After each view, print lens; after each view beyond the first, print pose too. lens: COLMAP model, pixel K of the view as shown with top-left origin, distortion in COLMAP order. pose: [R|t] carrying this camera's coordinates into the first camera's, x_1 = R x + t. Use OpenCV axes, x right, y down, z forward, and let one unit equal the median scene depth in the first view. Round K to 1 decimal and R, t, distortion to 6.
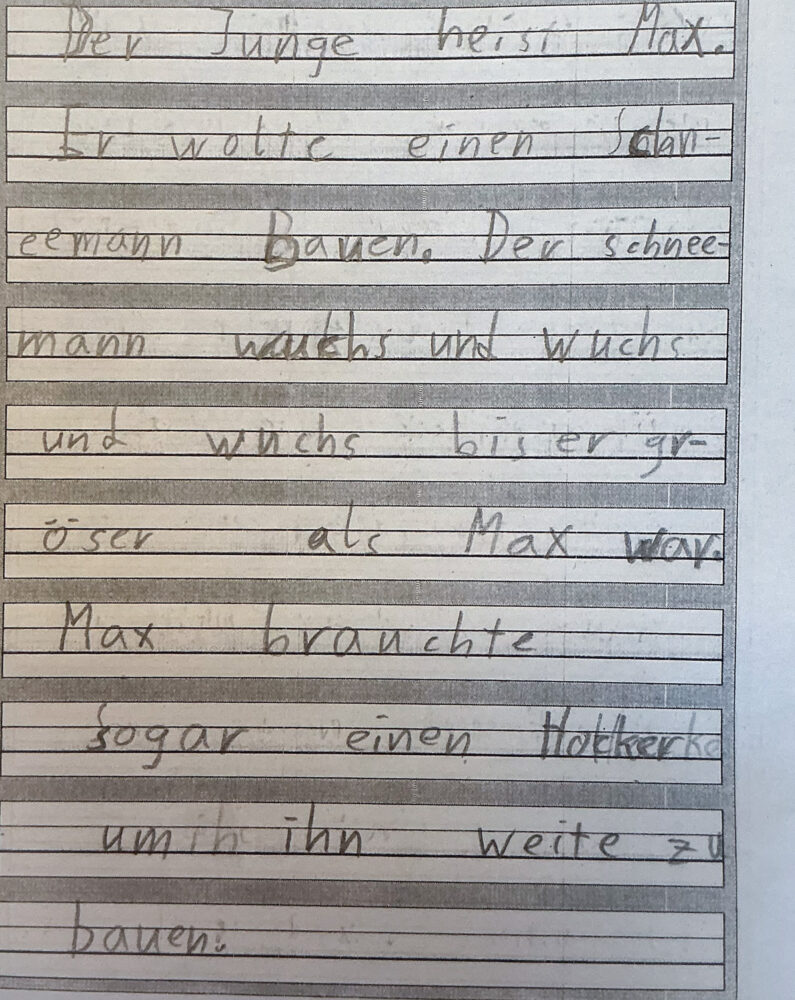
lens RADIAL K [[902.3, 0, 248.3], [0, 902.3, 534.3], [0, 0, 1]] dist [0.049808, -0.005505]
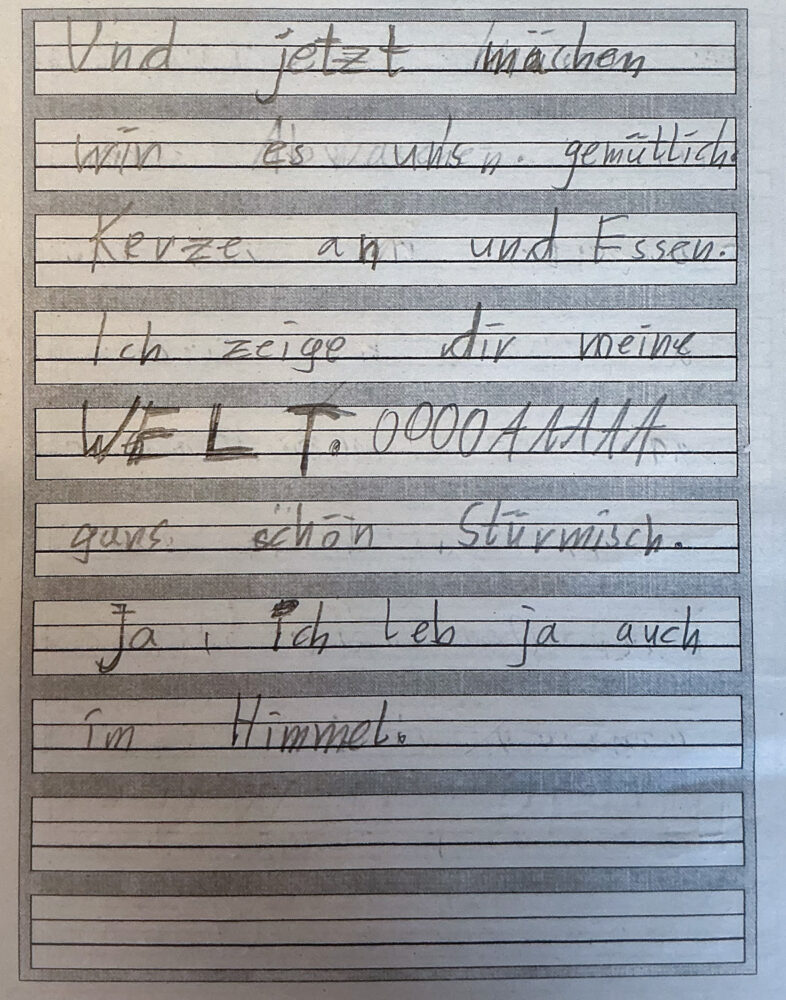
lens RADIAL K [[889.4, 0, 405.9], [0, 889.4, 516.9], [0, 0, 1]] dist [-0.002712, 0.001836]
pose [[0.999778, -0.012313, 0.017120, 0.131319], [0.012567, 0.999812, -0.014780, 0.000886], [-0.016935, 0.014992, 0.999744, -0.000764]]
